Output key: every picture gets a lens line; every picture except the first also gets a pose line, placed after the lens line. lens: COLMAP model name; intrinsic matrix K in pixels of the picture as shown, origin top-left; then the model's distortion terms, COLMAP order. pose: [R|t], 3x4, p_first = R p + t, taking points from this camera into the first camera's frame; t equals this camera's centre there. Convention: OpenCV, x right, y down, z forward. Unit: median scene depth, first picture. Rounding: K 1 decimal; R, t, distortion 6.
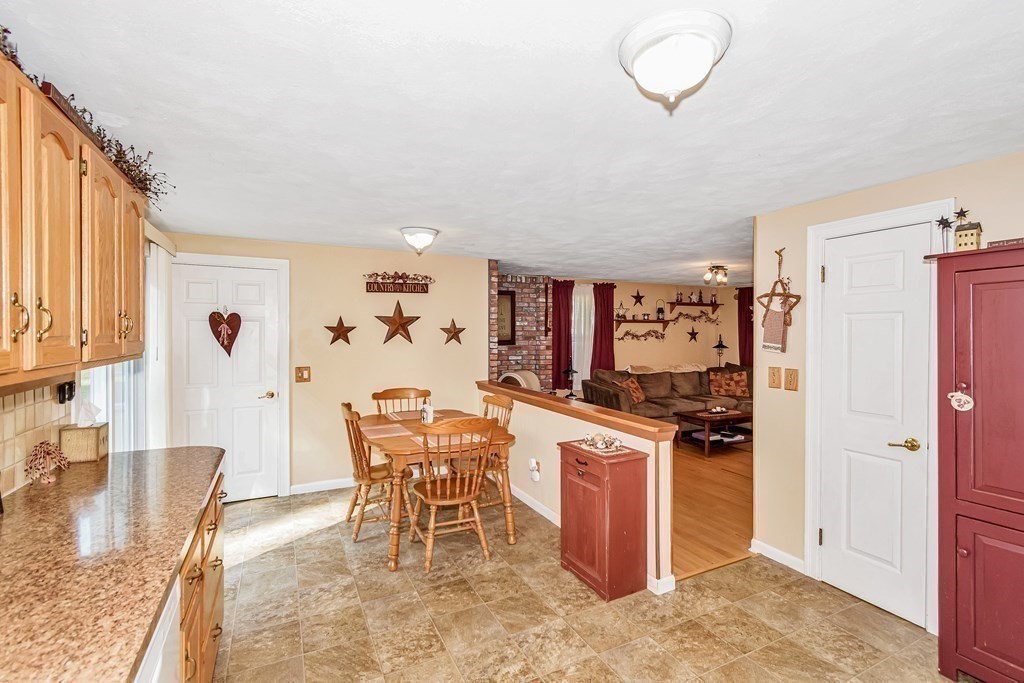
lens RADIAL K [[465.8, 0, 515.8], [0, 465.8, 340.9], [0, 0, 1]] dist [-0.000410, 0.000019]
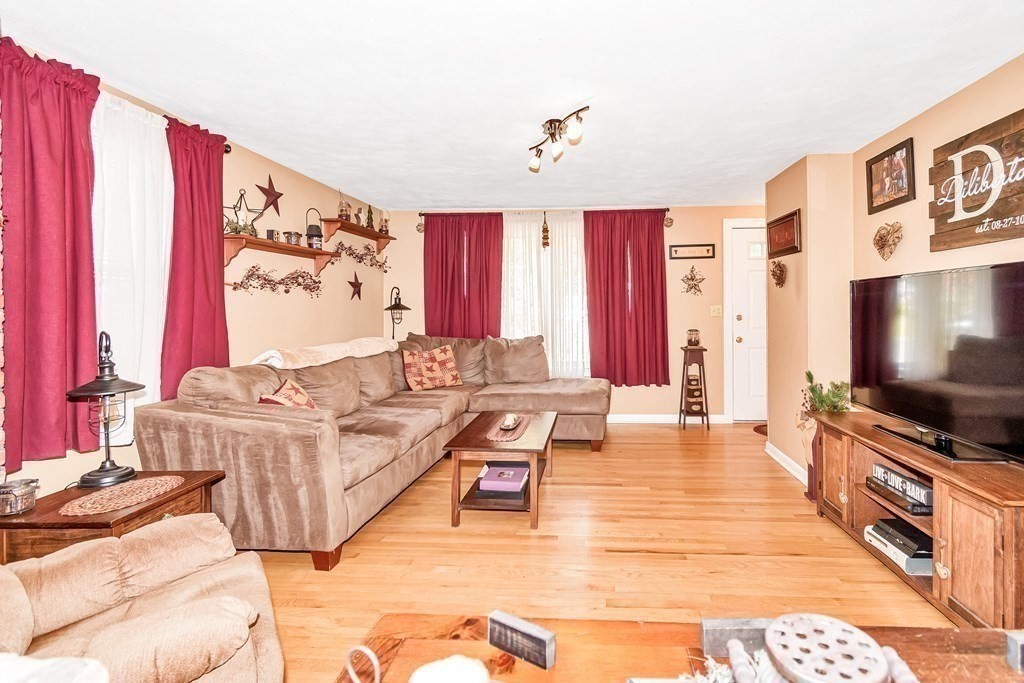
lens RADIAL K [[451.6, 0, 512.7], [0, 451.6, 325.3], [0, 0, 1]] dist [0.000939, 0.000203]
pose [[0.515005, -0.032813, 0.856559, 0.013062], [0.019334, 0.999458, 0.026662, 0.023696], [-0.856969, 0.002829, 0.515360, 0.601110]]
